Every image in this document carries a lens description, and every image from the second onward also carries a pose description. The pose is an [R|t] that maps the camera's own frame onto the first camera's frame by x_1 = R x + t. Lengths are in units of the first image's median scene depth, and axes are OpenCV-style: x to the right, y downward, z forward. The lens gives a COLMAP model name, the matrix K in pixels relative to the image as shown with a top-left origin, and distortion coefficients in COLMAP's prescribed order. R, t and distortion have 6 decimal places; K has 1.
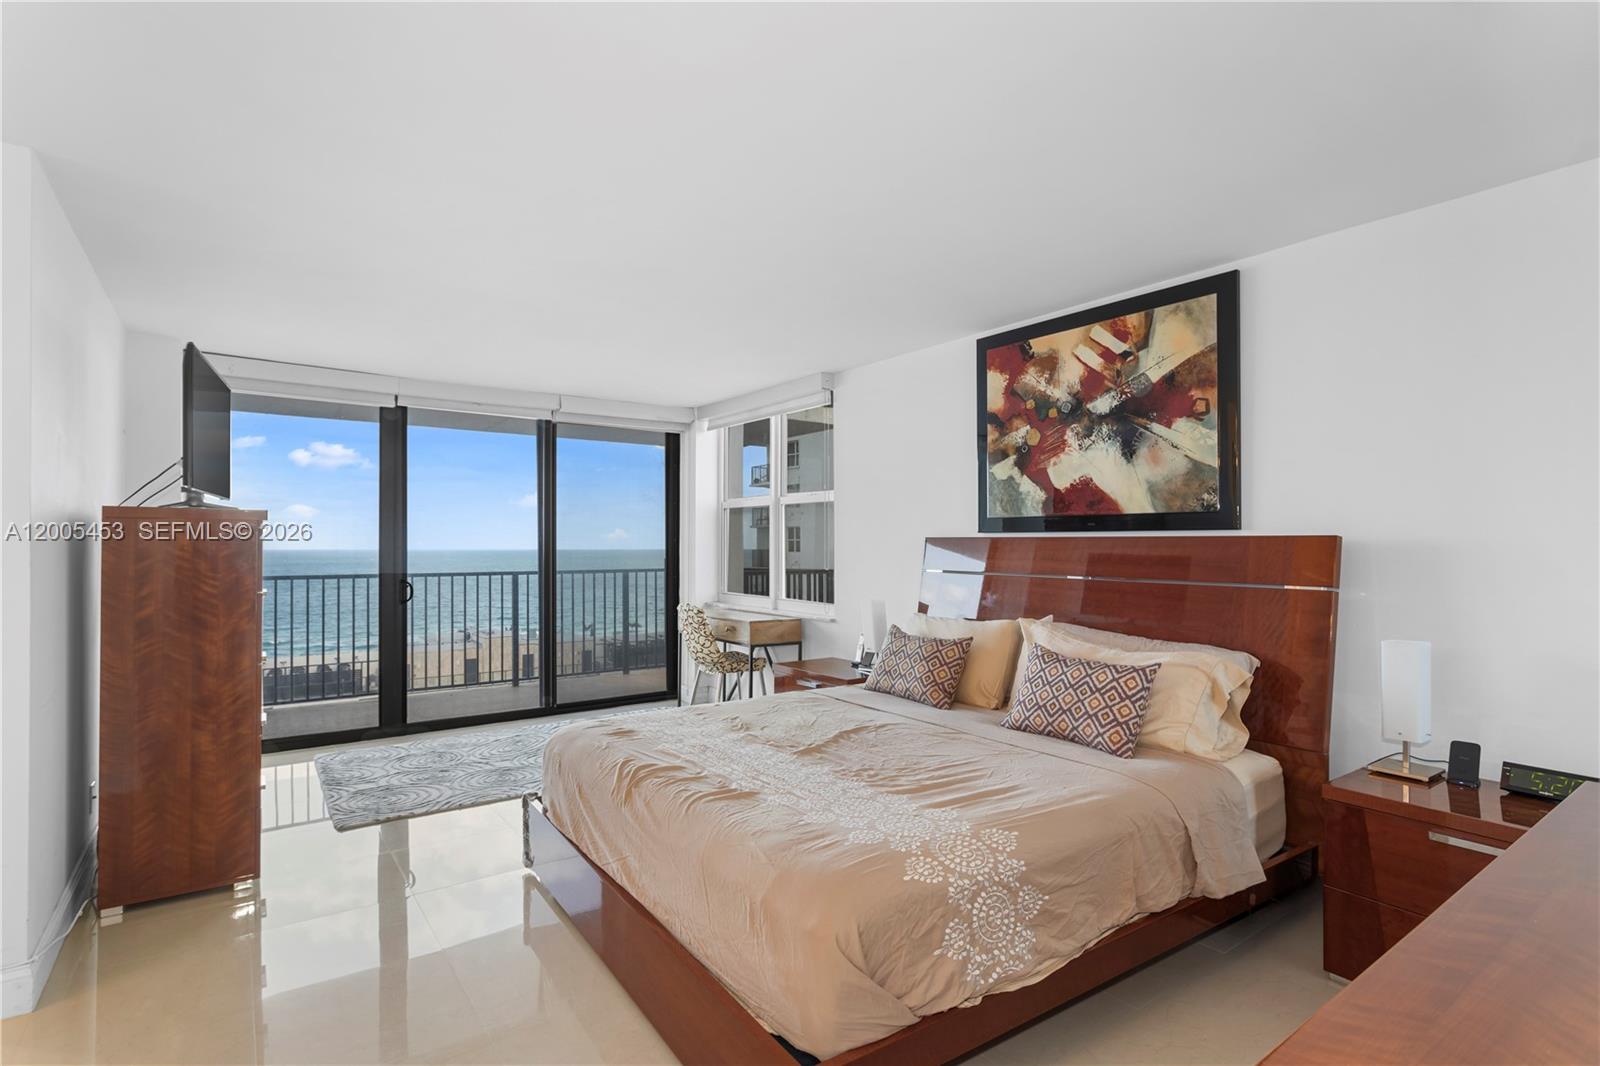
lens RADIAL K [[782.1, 0, 789.2], [0, 782.1, 539.9], [0, 0, 1]] dist [-0.011523, 0.006578]
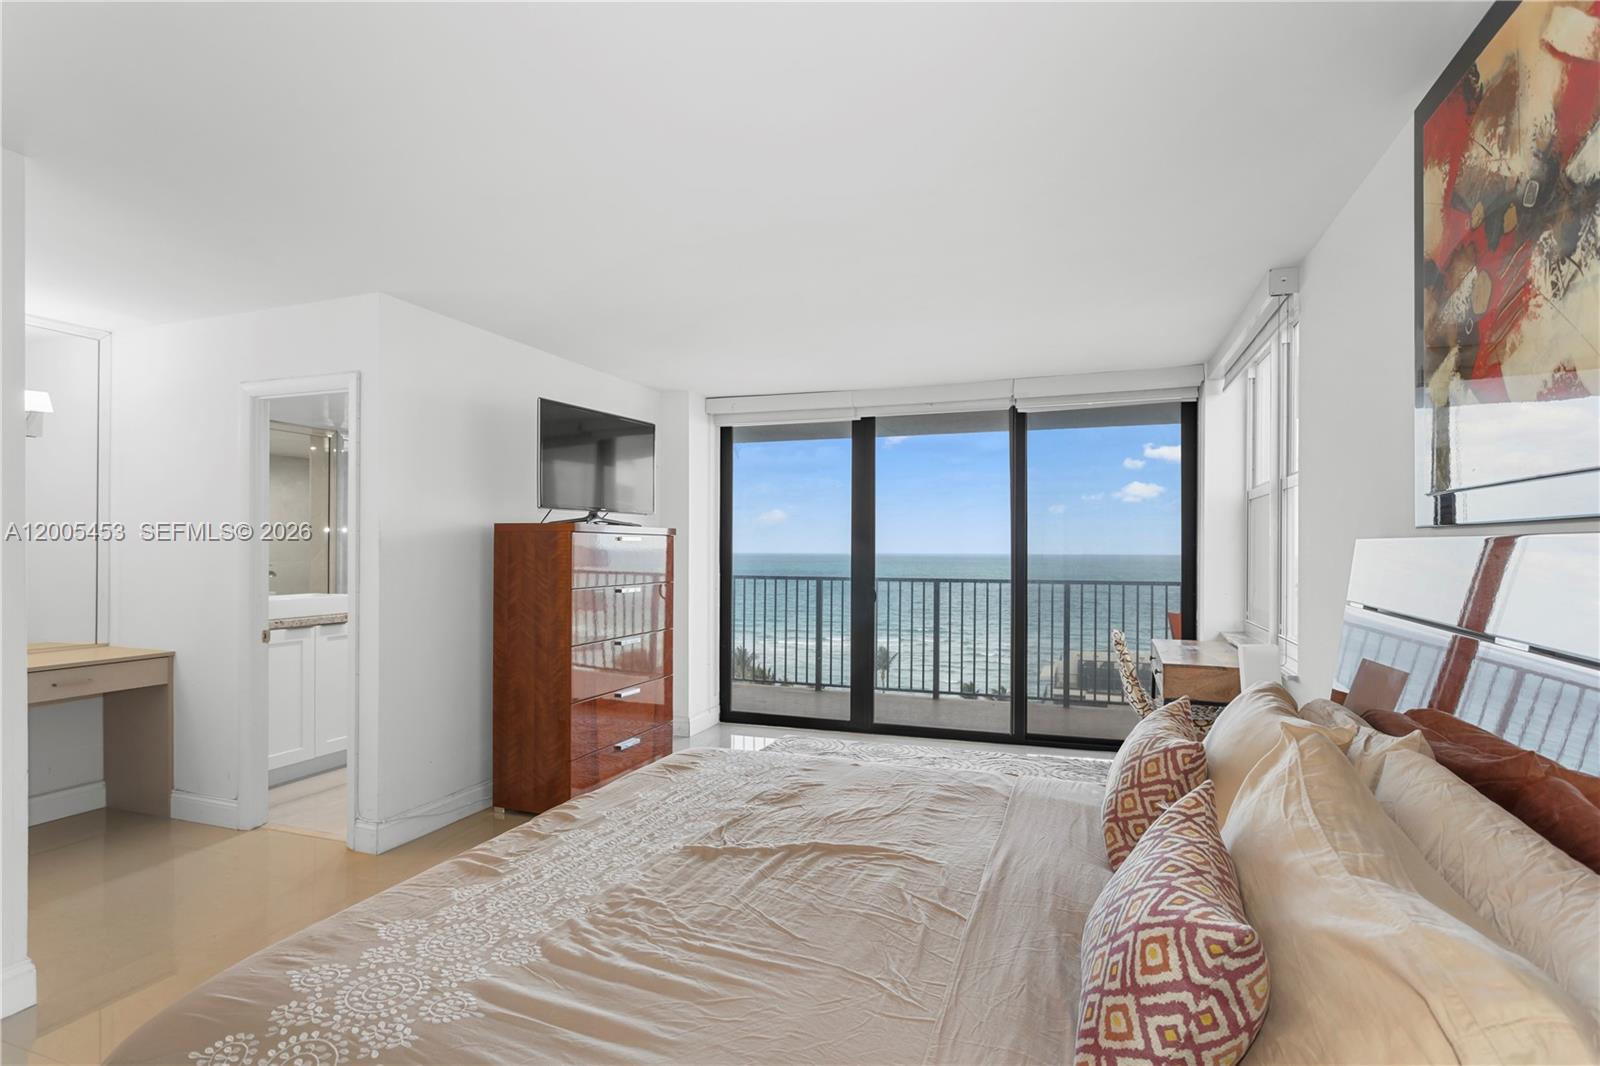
lens RADIAL K [[782.1, 0, 791.0], [0, 782.1, 542.4], [0, 0, 1]] dist [-0.011523, 0.006578]
pose [[0.565439, -0.006894, -0.824761, 0.335516], [0.005100, 0.999975, -0.004862, 0.000139], [0.824774, -0.001457, 0.565460, 0.353371]]
